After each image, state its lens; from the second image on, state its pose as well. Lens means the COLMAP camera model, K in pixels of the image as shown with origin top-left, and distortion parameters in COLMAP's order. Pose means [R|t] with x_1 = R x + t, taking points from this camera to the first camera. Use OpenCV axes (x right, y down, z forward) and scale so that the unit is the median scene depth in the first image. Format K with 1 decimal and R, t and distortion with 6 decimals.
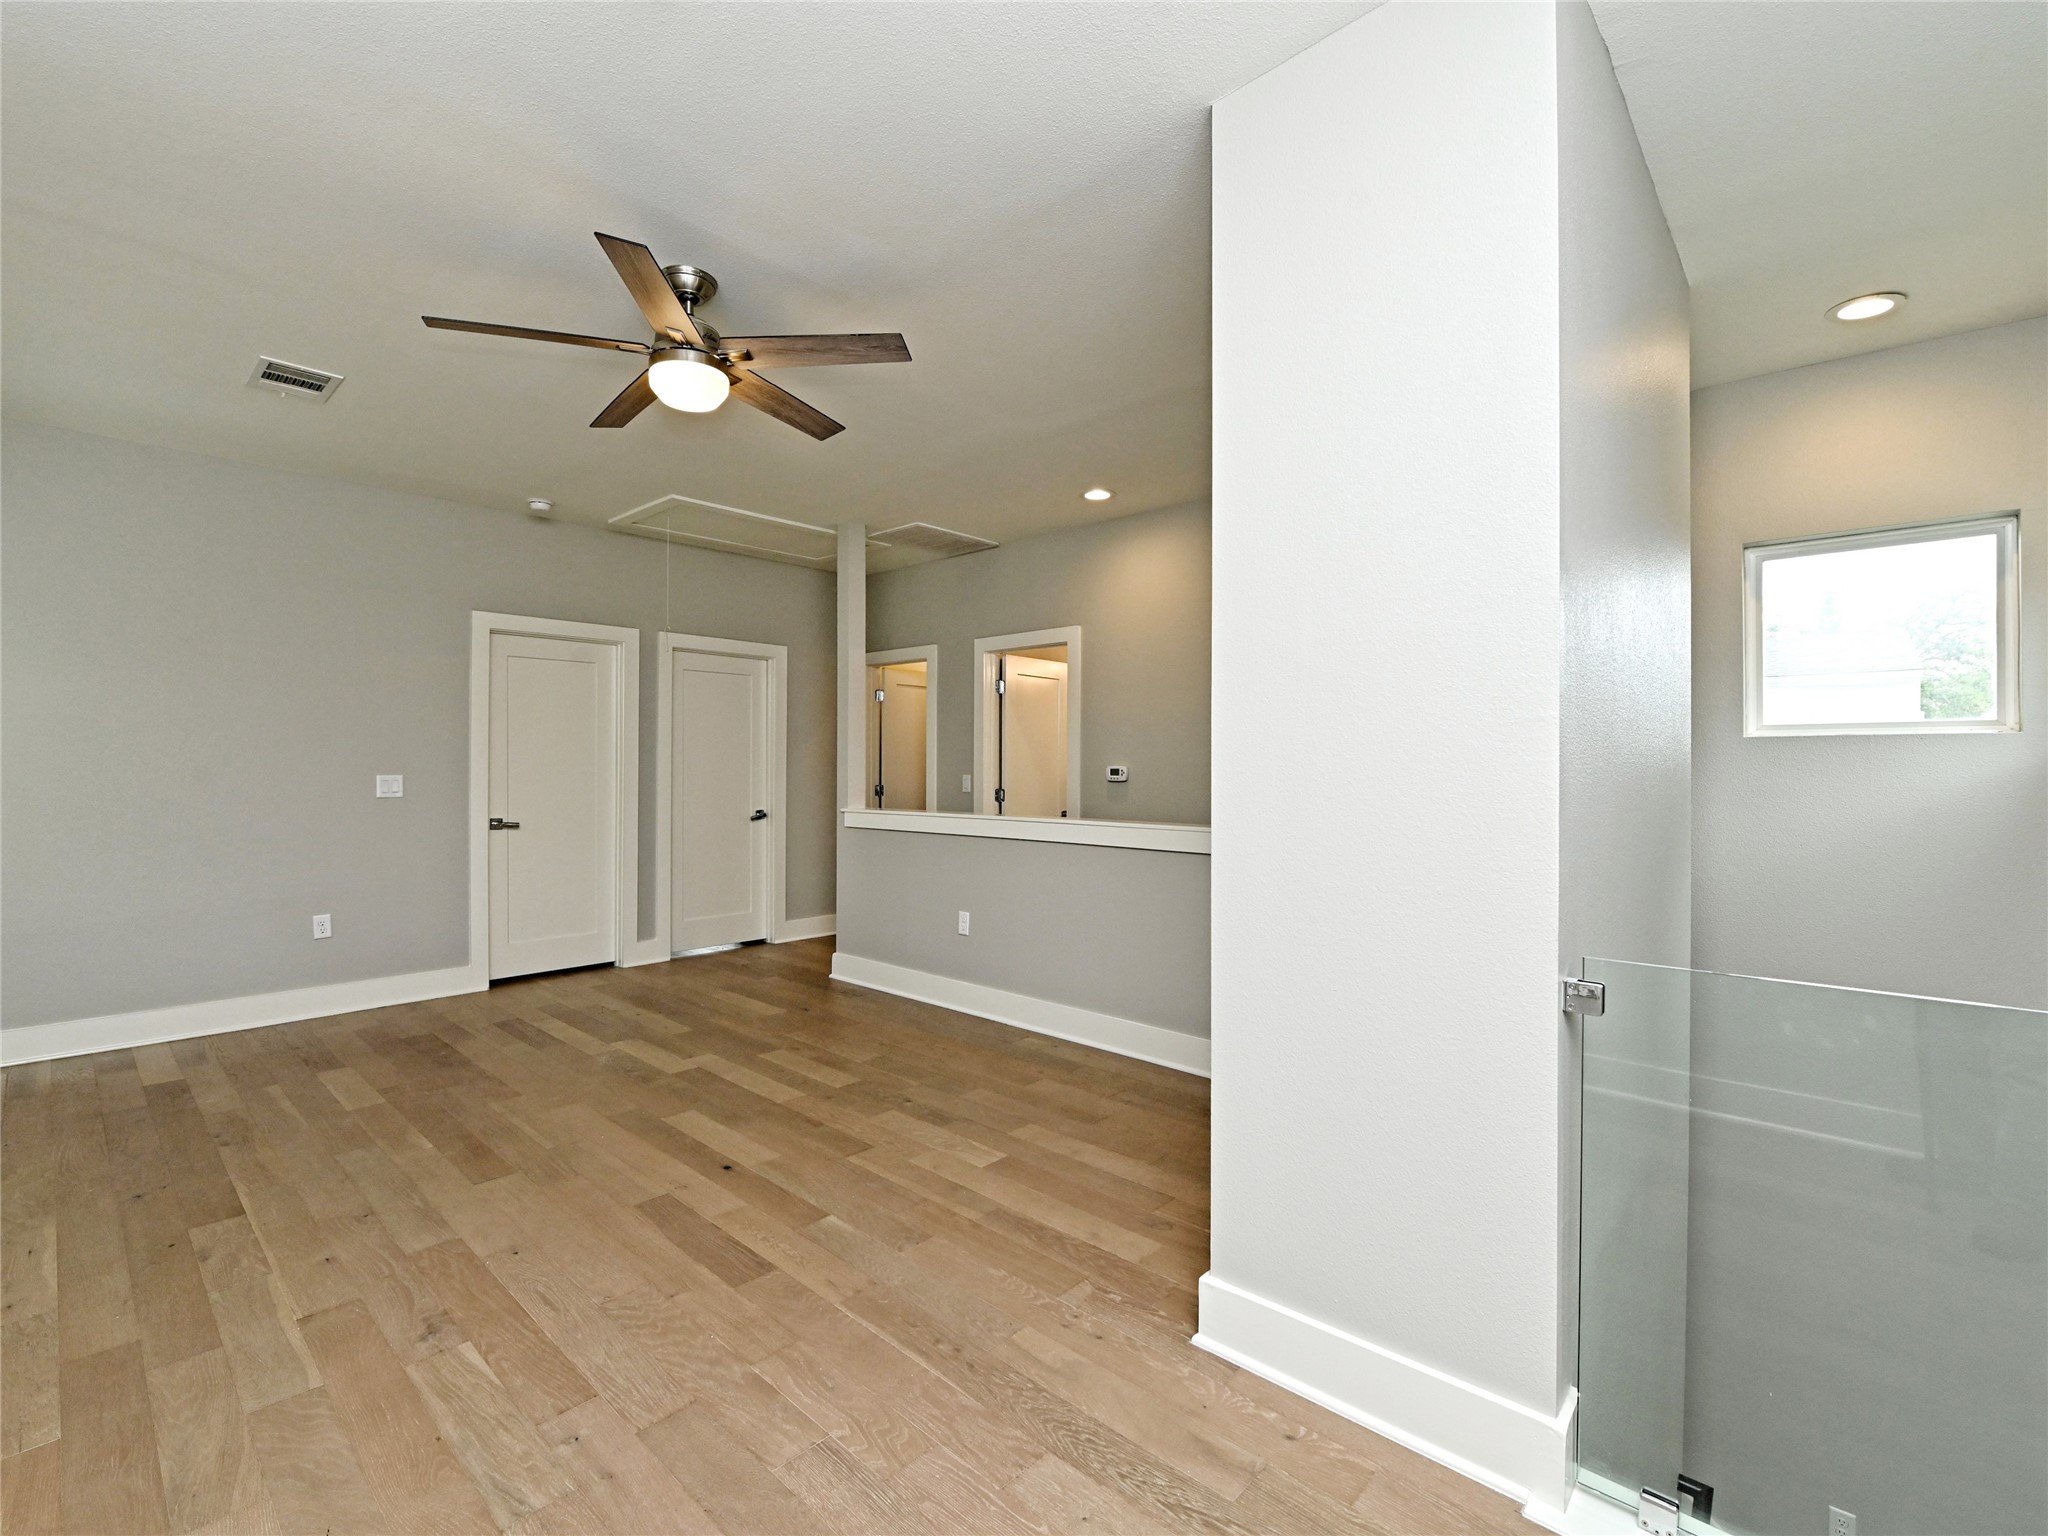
lens RADIAL K [[903.3, 0, 1024.1], [0, 903.3, 764.9], [0, 0, 1]] dist [0.000539, 0.000028]
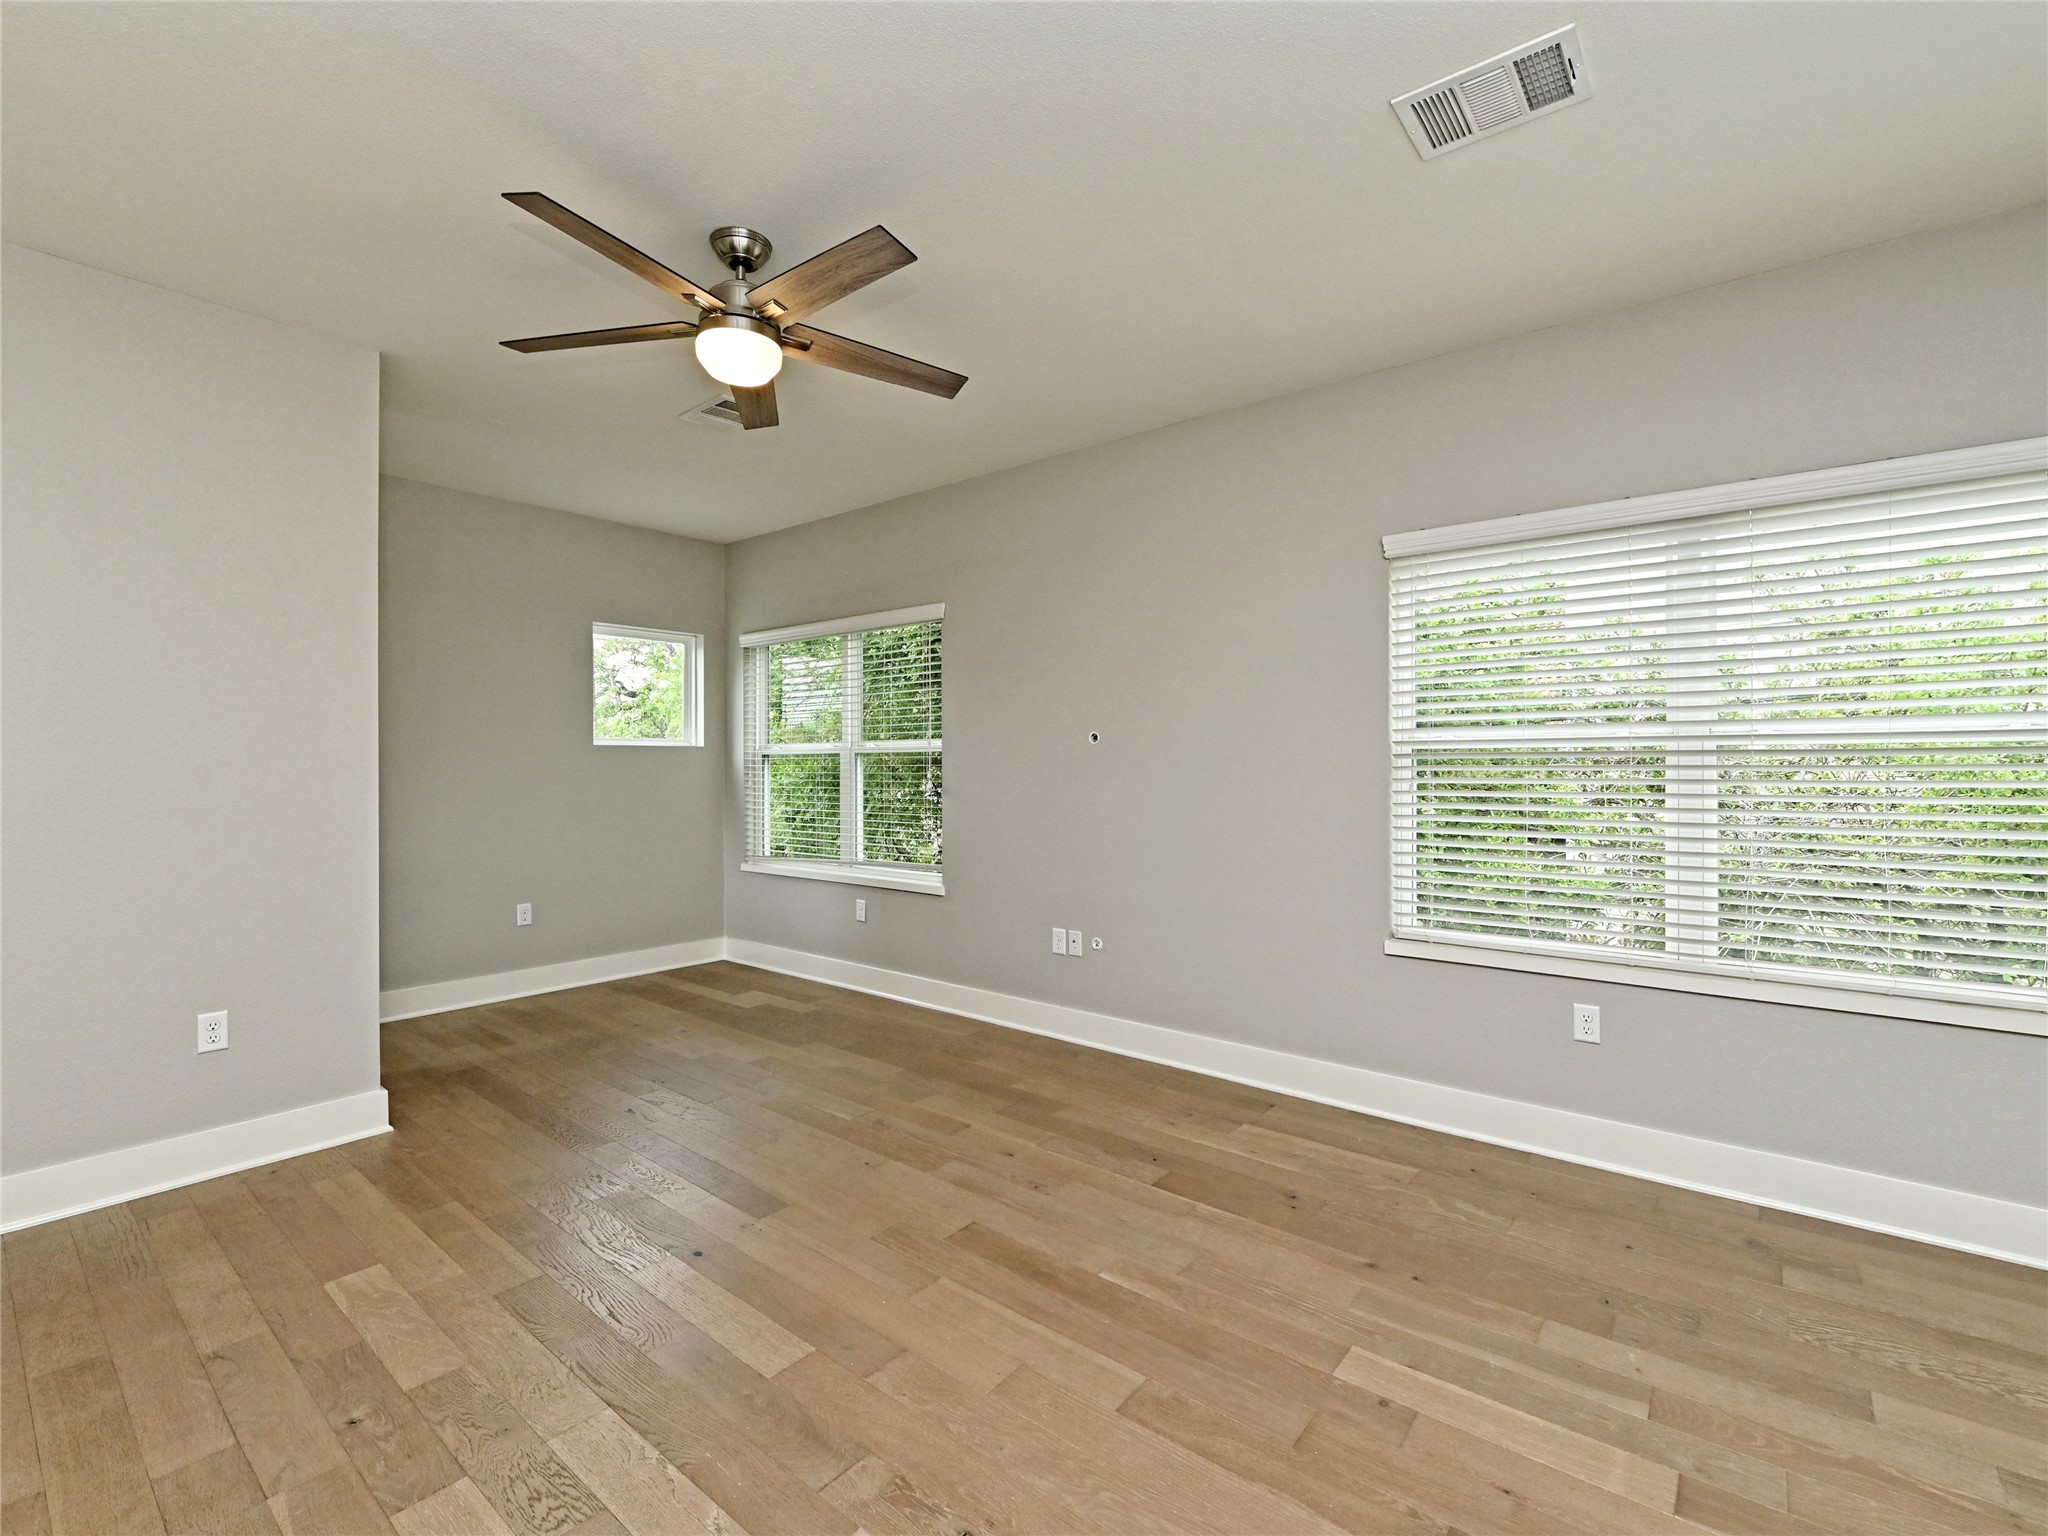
lens RADIAL K [[903.3, 0, 1024.2], [0, 903.3, 765.4], [0, 0, 1]] dist [0.000539, 0.000028]
pose [[-0.998194, 0.003674, -0.059954, -0.560206], [0.003572, 0.999992, 0.001805, -0.004450], [0.059960, 0.001587, -0.998199, 1.784261]]
